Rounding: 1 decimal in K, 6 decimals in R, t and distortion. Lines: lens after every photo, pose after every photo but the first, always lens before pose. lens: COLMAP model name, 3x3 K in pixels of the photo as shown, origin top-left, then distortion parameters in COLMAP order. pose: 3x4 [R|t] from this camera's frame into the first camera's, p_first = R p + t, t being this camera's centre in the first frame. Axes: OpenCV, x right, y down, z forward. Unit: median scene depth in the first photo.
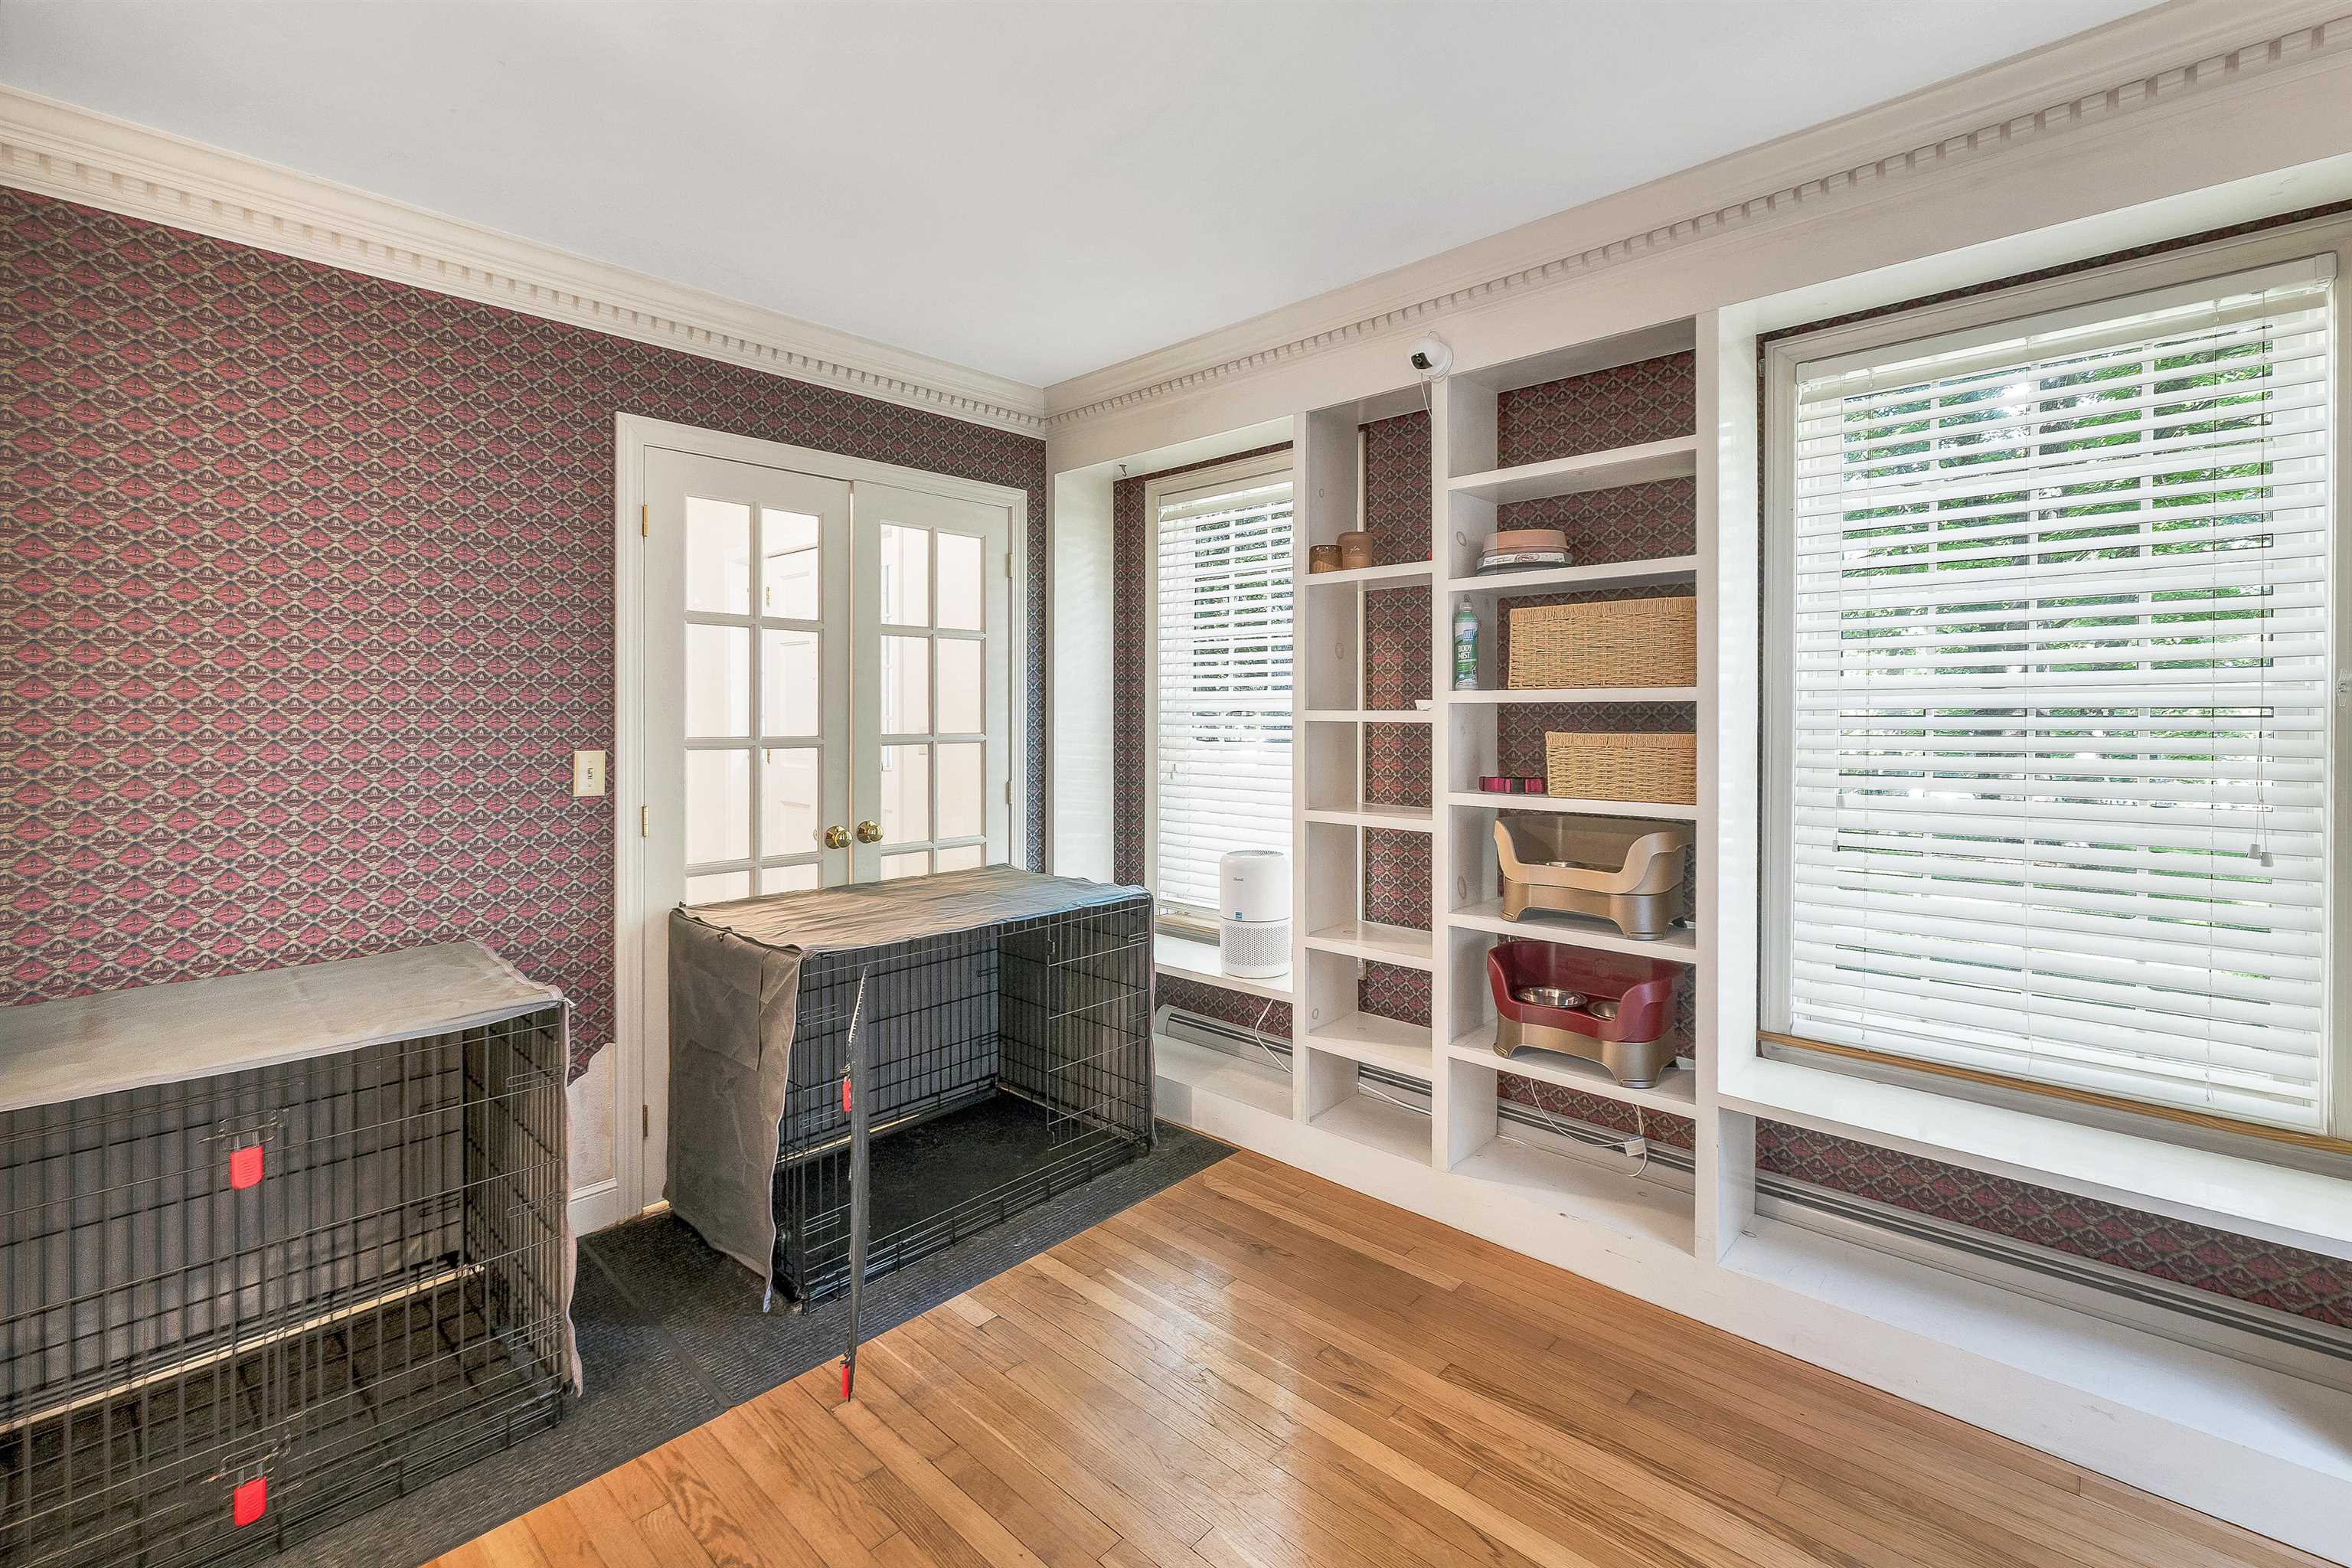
lens RADIAL K [[1005.7, 0, 1124.0], [0, 1005.7, 711.2], [0, 0, 1]] dist [0.005561, -0.001821]
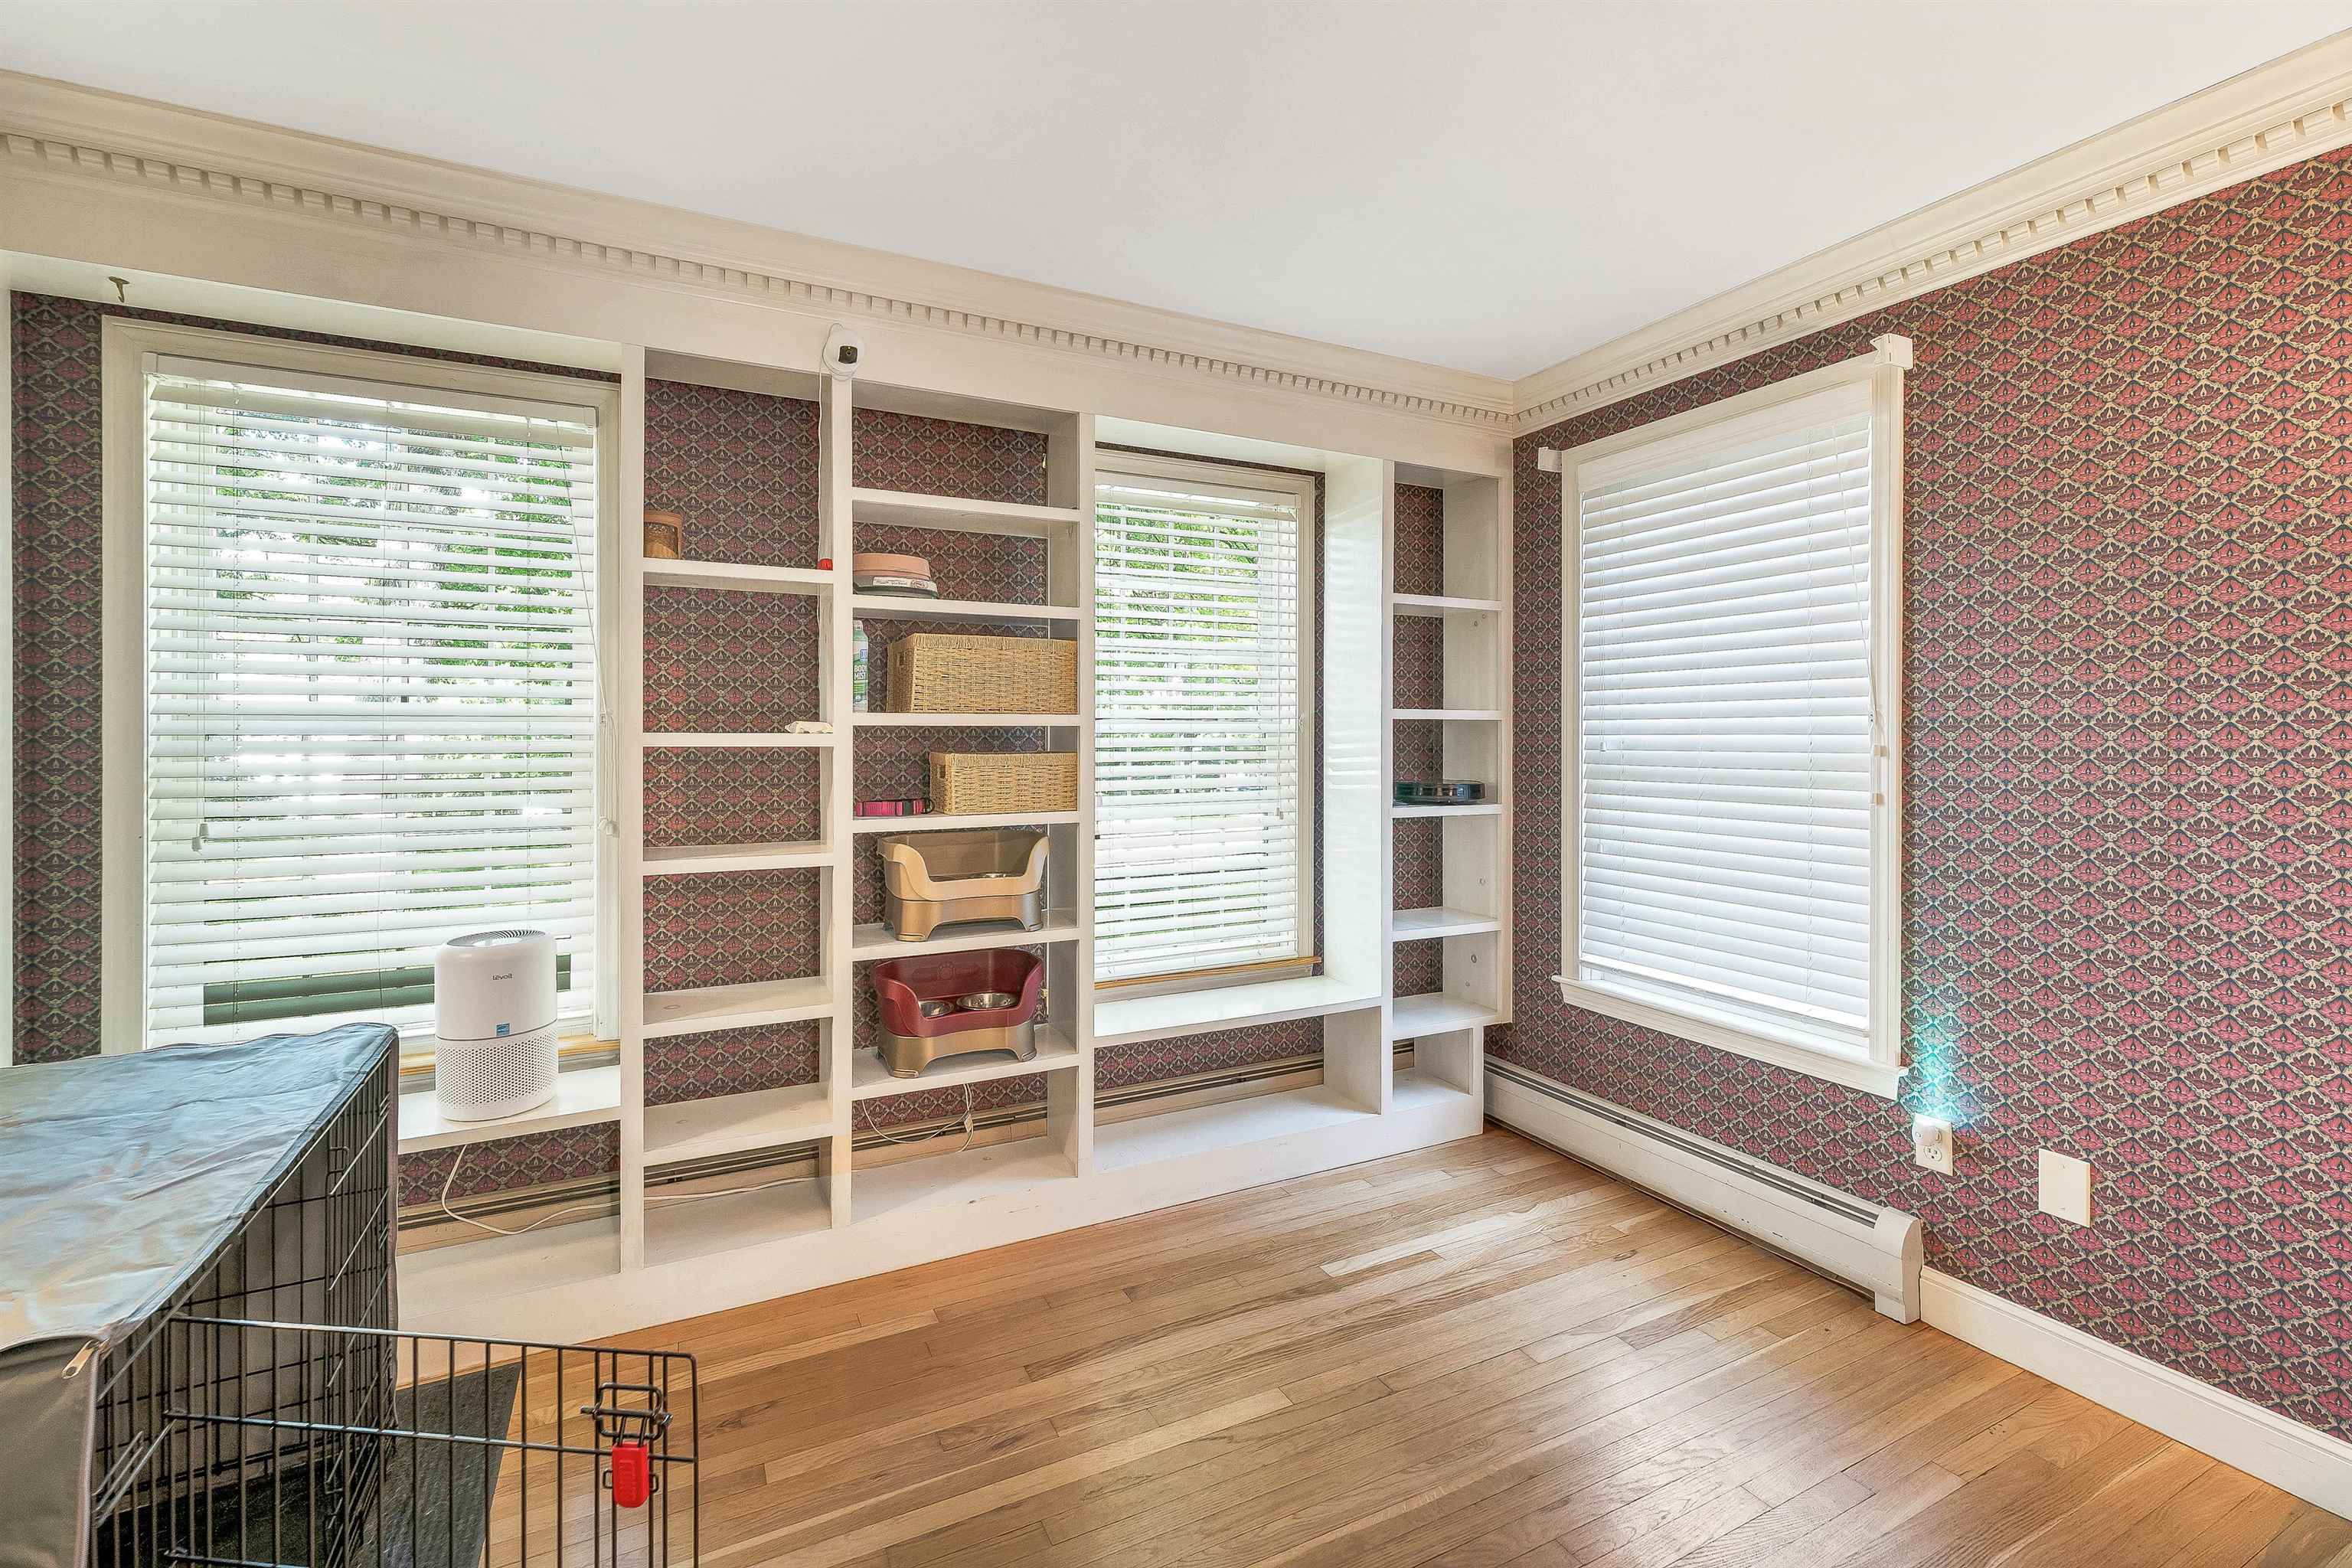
lens RADIAL K [[1005.7, 0, 1144.5], [0, 1005.7, 751.2], [0, 0, 1]] dist [0.005561, -0.001821]
pose [[0.337712, -0.009277, 0.941204, -0.458592], [0.003903, 0.999957, 0.008456, 0.009039], [-0.941242, 0.000818, 0.337733, 0.415982]]
